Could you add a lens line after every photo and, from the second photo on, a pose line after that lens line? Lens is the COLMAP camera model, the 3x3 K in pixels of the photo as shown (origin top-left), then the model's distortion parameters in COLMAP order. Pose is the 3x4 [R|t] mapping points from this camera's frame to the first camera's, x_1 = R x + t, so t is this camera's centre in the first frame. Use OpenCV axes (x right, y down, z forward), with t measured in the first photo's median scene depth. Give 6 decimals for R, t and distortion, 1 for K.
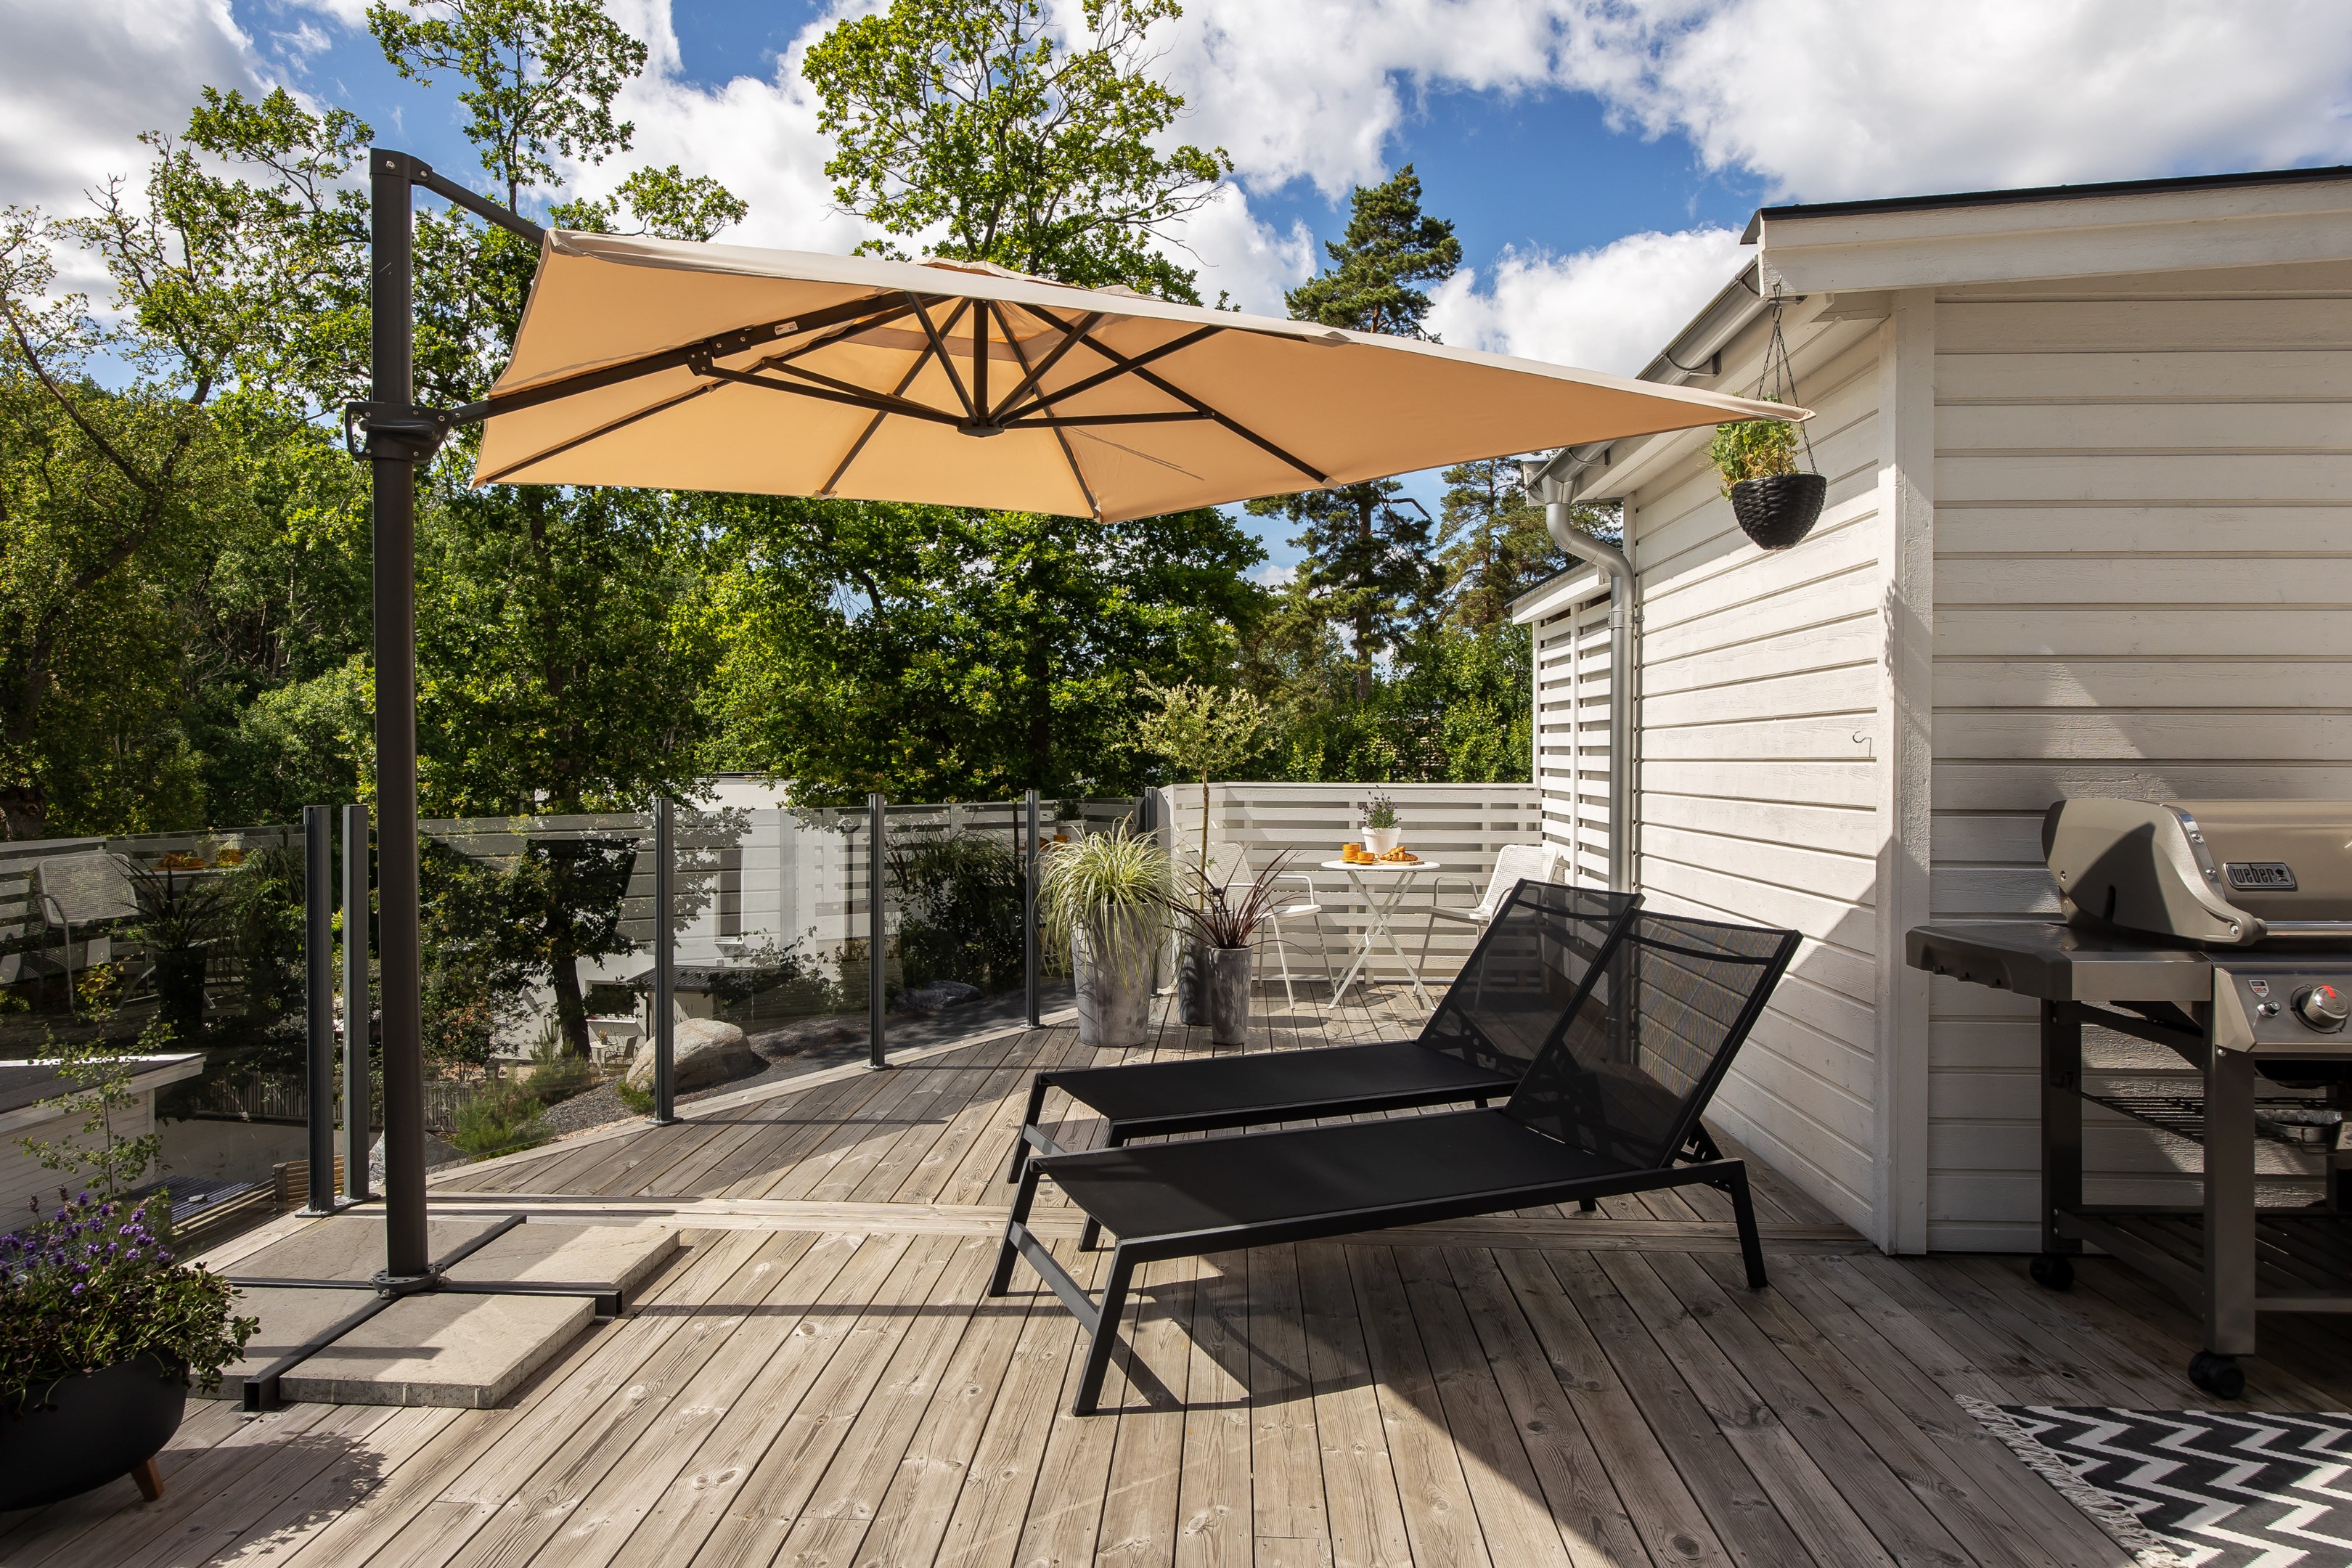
lens RADIAL K [[1351.4, 0, 1176.0], [0, 1351.4, 784.0], [0, 0, 1]] dist [0.004153, 0.000303]
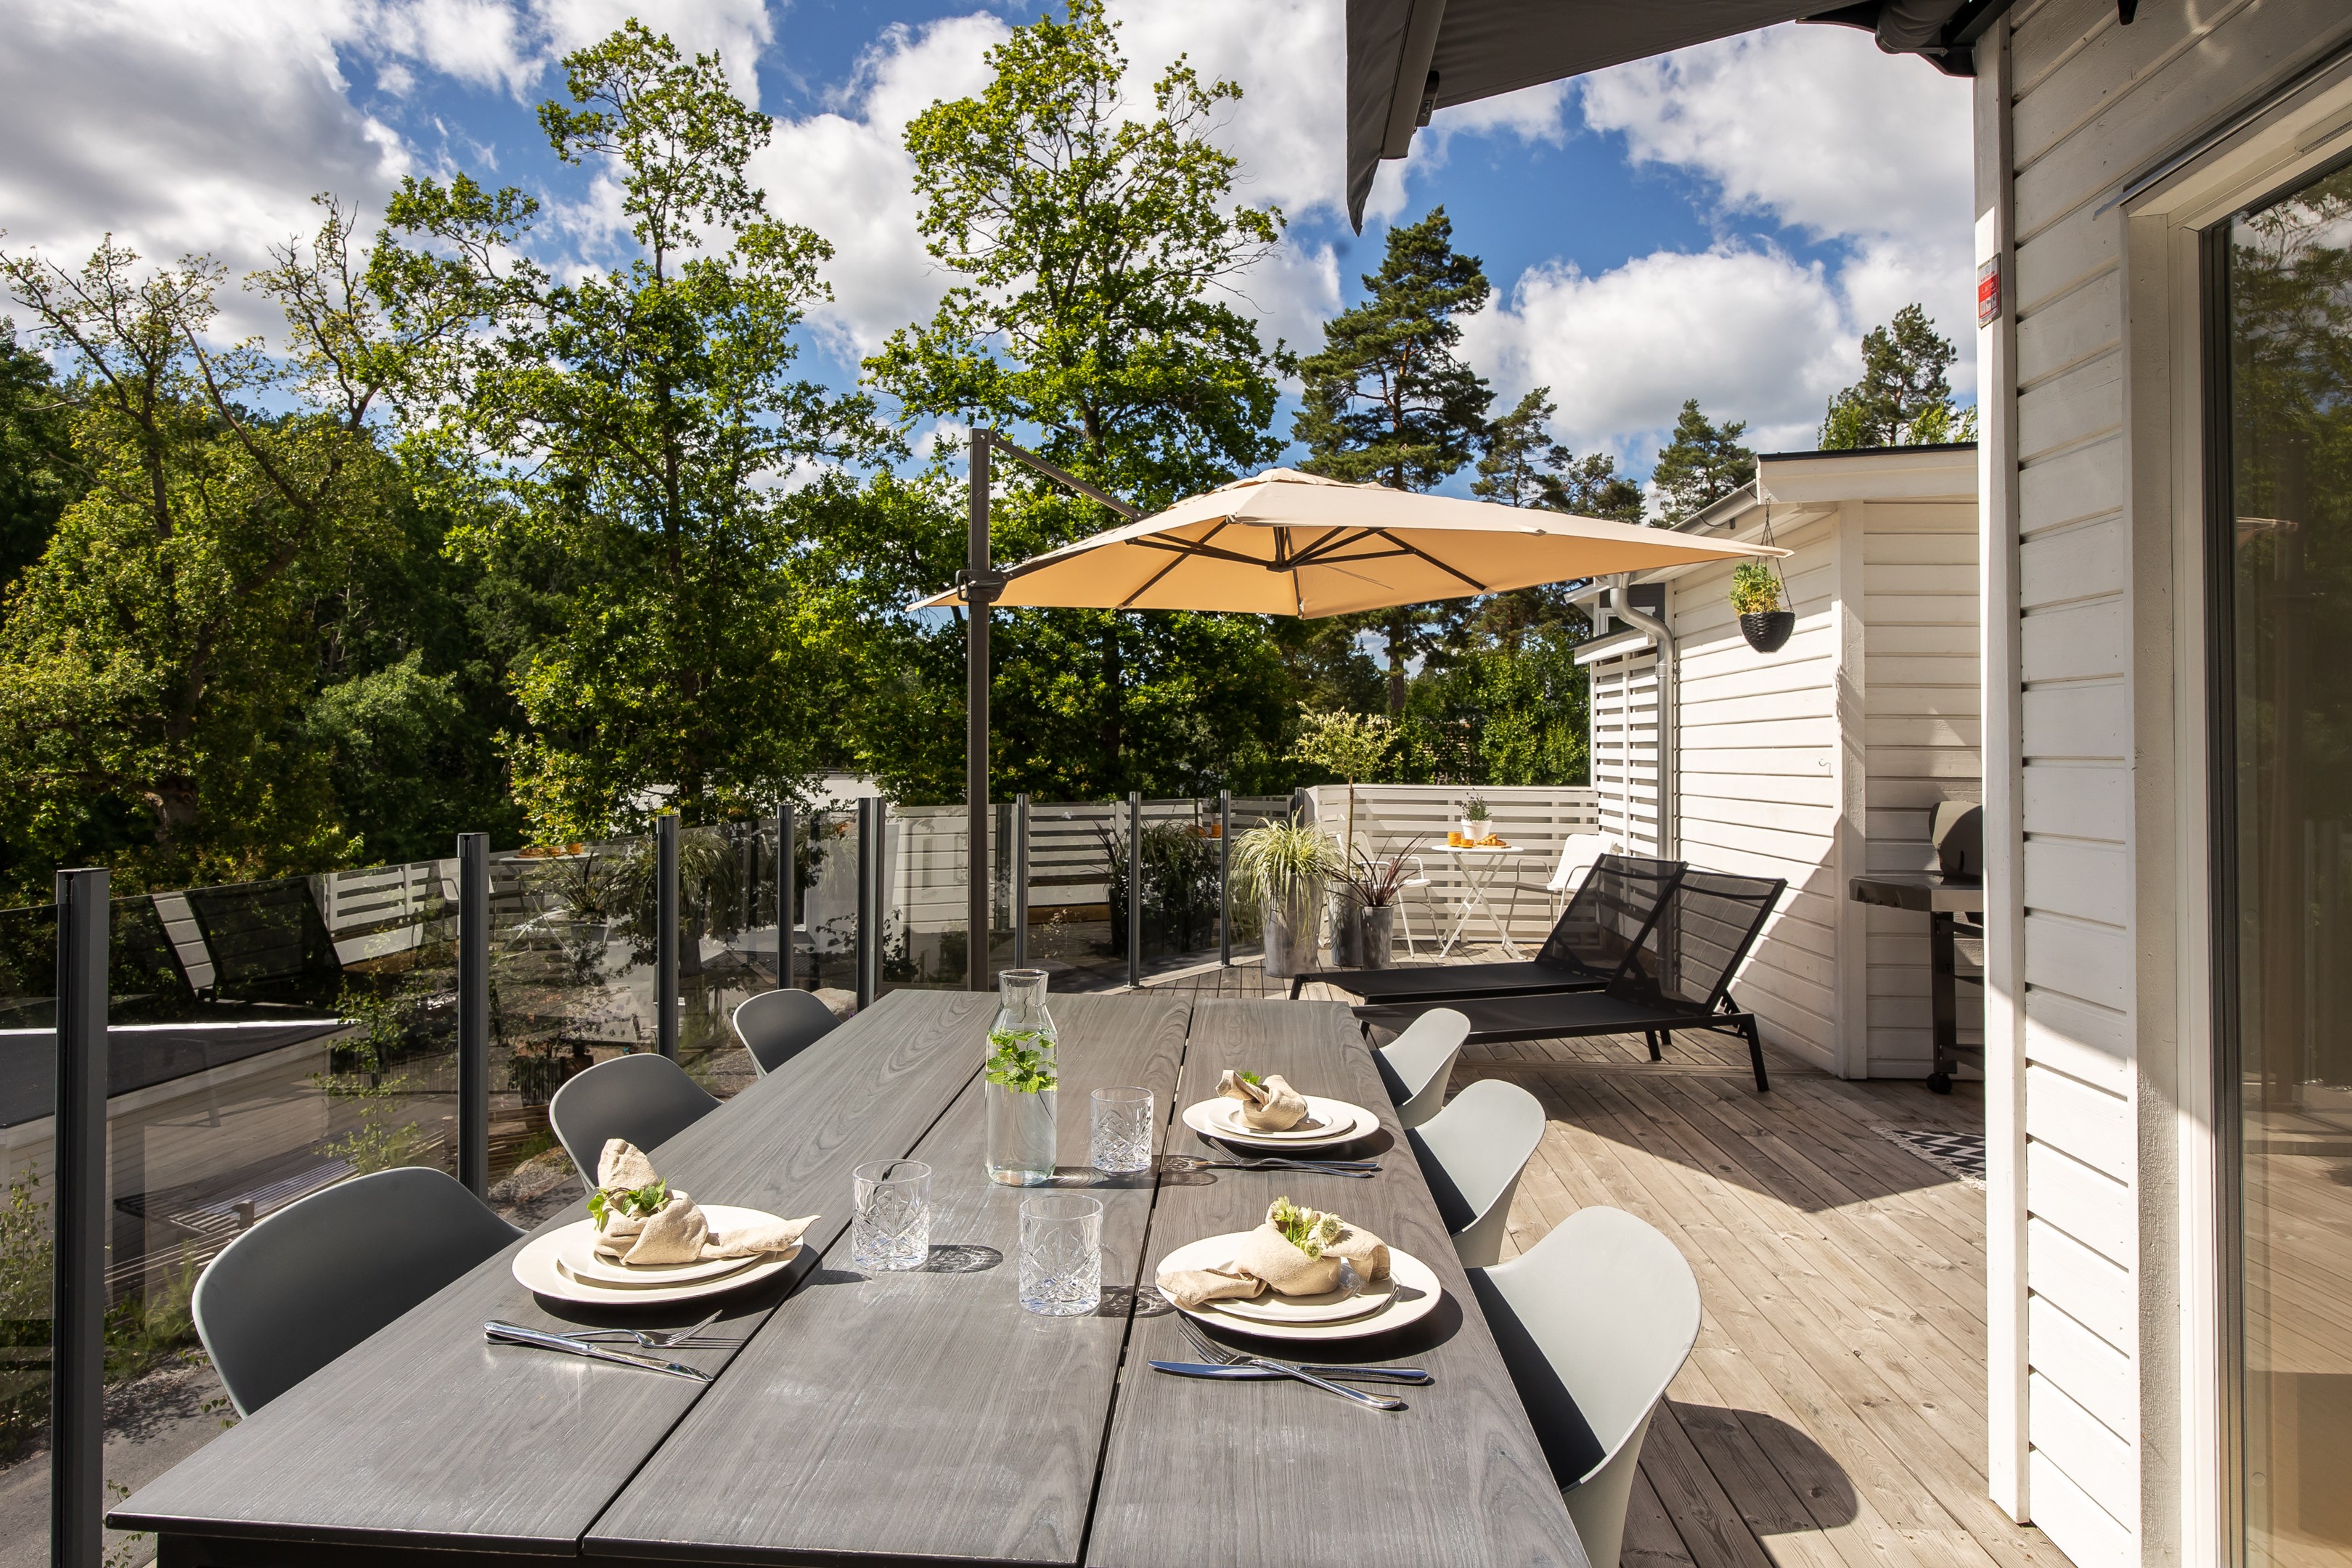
lens RADIAL K [[1352.7, 0, 1163.3], [0, 1352.7, 702.0], [0, 0, 1]] dist [0.013428, 0.000234]
pose [[0.999758, 0.006373, -0.021058, -0.041841], [-0.007588, 0.998281, -0.058124, -0.001109], [0.020651, 0.058270, 0.998087, -0.107490]]
